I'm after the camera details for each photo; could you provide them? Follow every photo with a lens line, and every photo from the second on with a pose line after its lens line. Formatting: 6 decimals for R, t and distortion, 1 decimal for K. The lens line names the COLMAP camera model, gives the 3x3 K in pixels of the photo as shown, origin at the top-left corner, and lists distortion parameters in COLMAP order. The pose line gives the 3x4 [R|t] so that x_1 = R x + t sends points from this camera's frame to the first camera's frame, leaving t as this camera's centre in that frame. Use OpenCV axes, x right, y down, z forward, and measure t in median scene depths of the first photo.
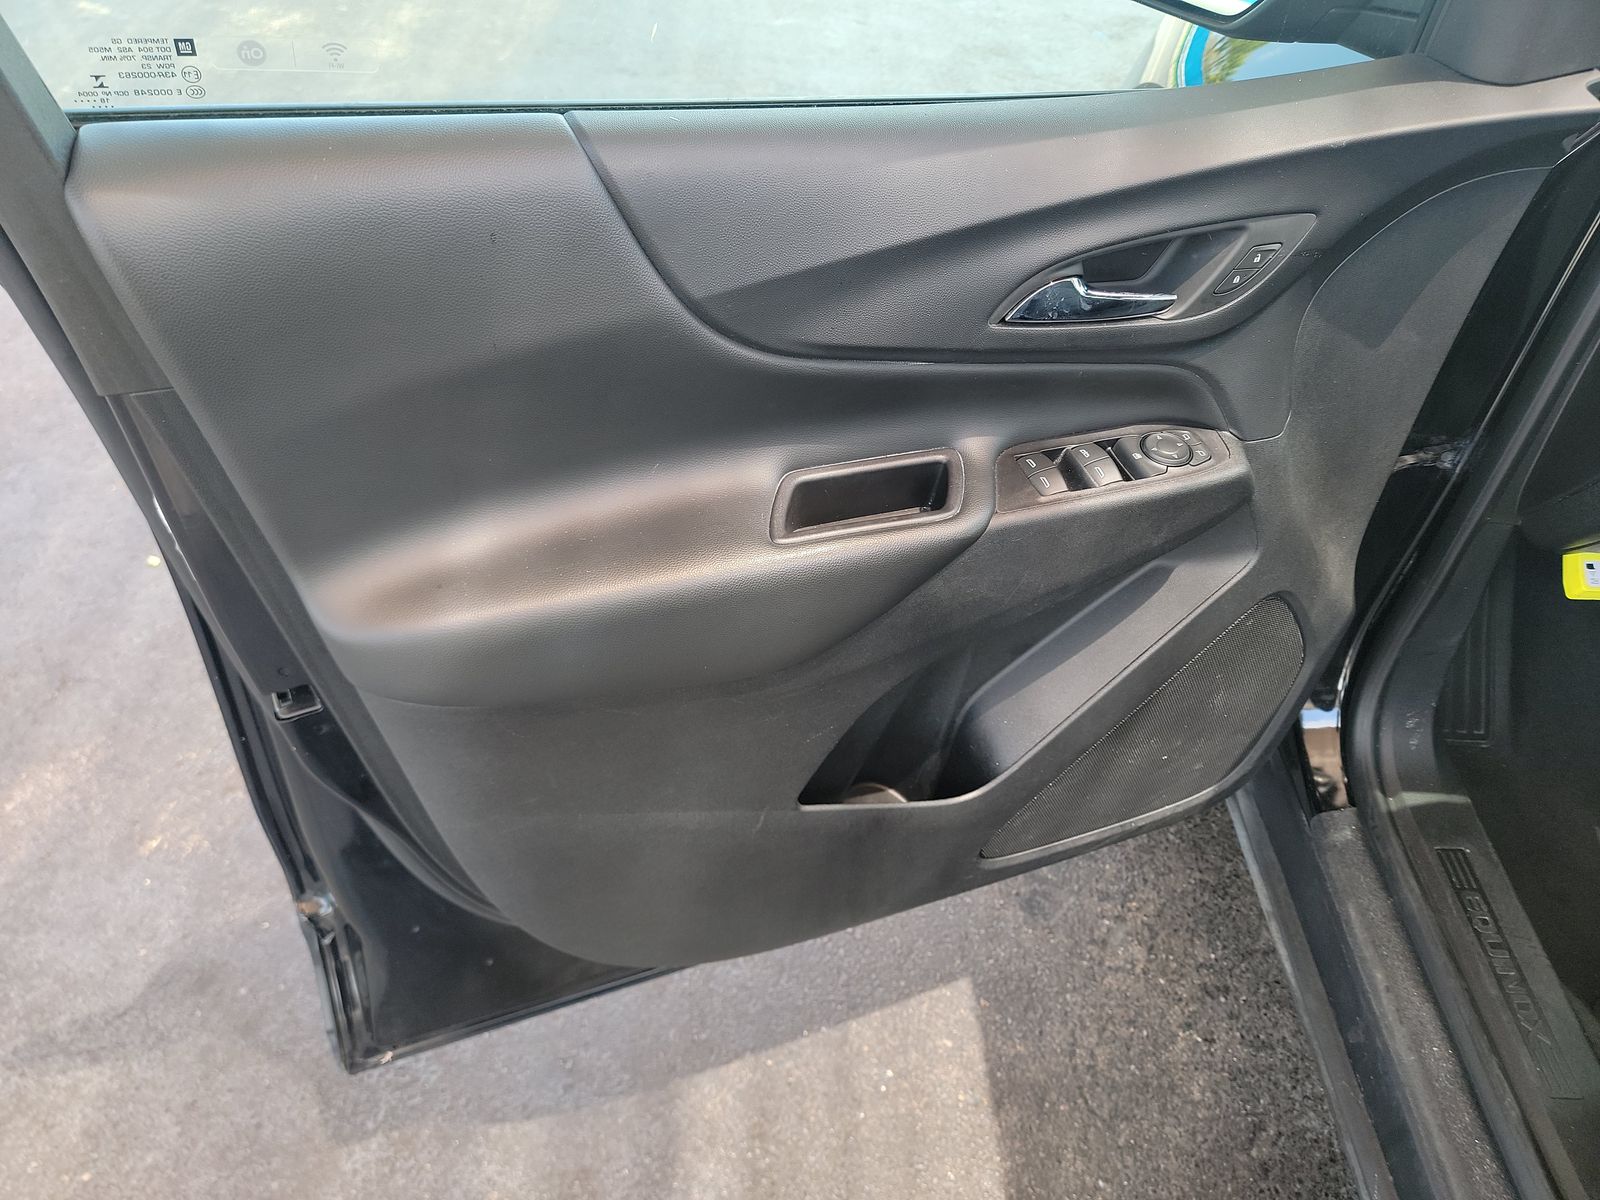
lens RADIAL K [[1163.3, 0, 787.9], [0, 1163.3, 599.9], [0, 0, 1]] dist [0.123284, -0.093648]
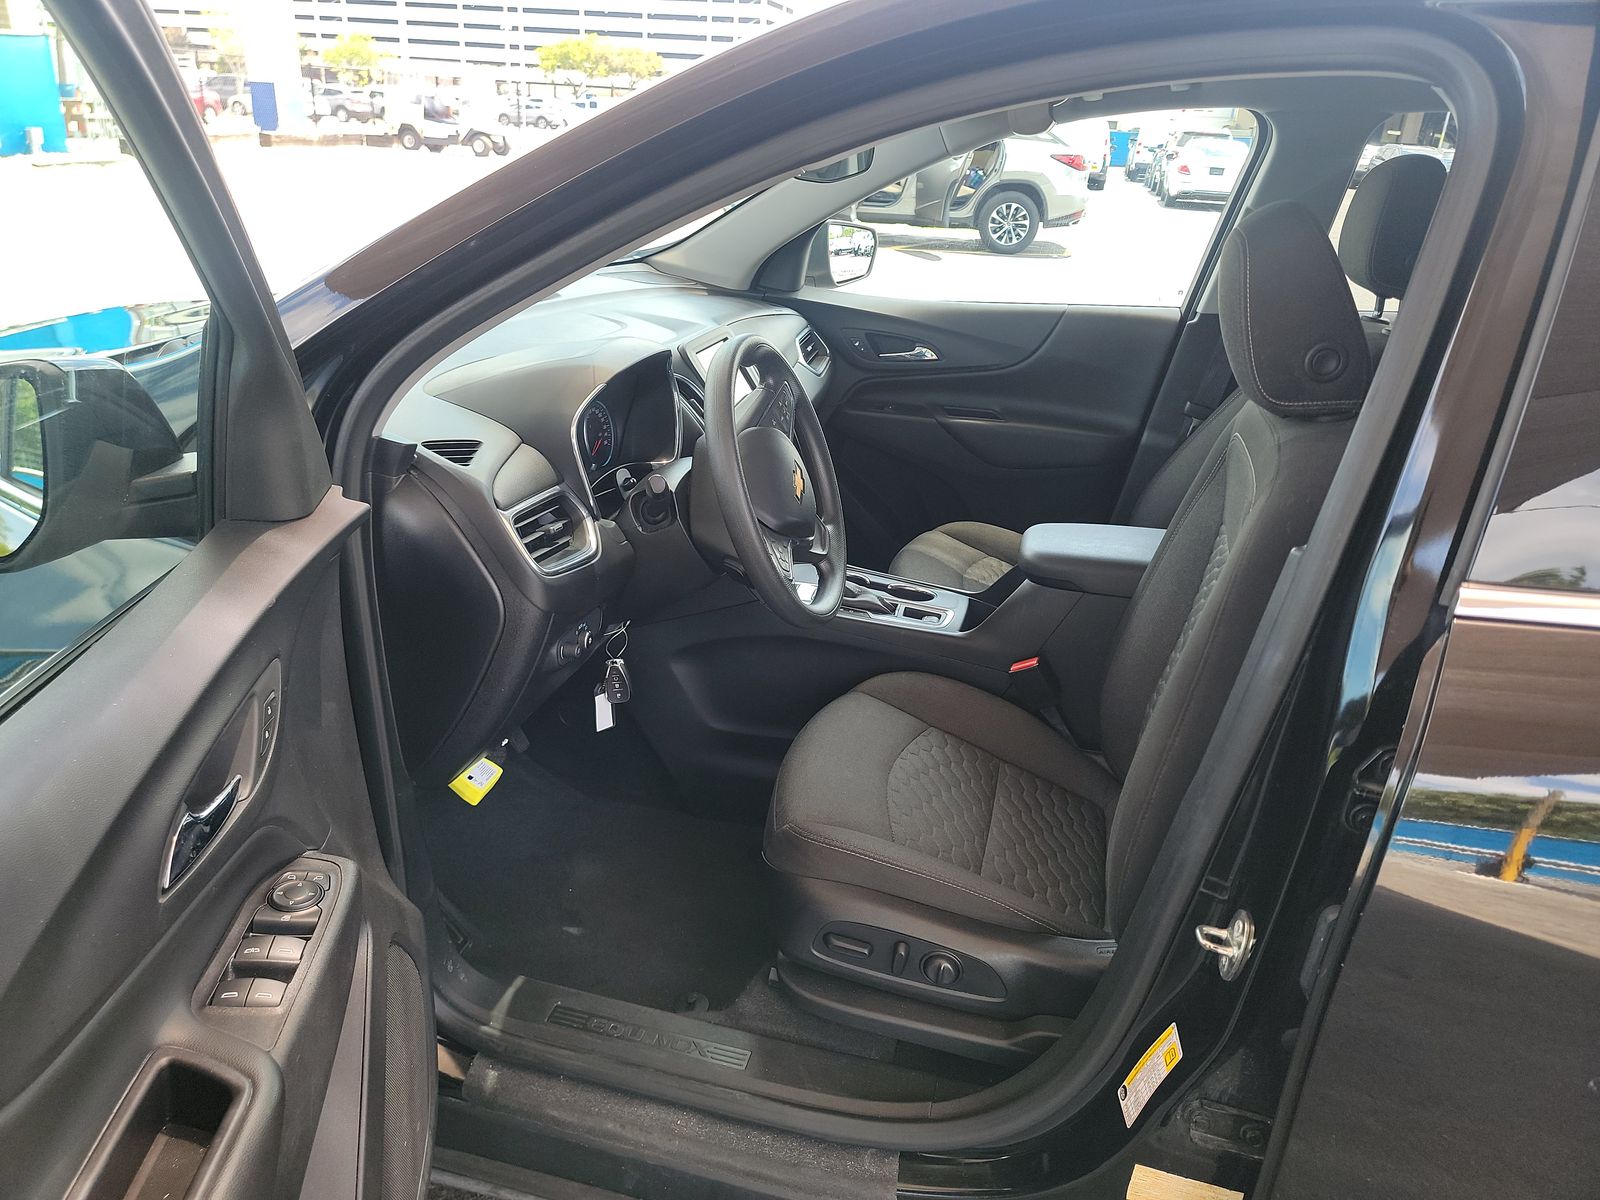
lens RADIAL K [[1163.3, 0, 787.9], [0, 1163.3, 599.9], [0, 0, 1]] dist [0.123284, -0.093648]
pose [[0.248891, -0.416386, 0.874457, -0.316839], [0.637184, 0.750361, 0.175938, -0.197685], [-0.729417, 0.513401, 0.452073, 0.080462]]
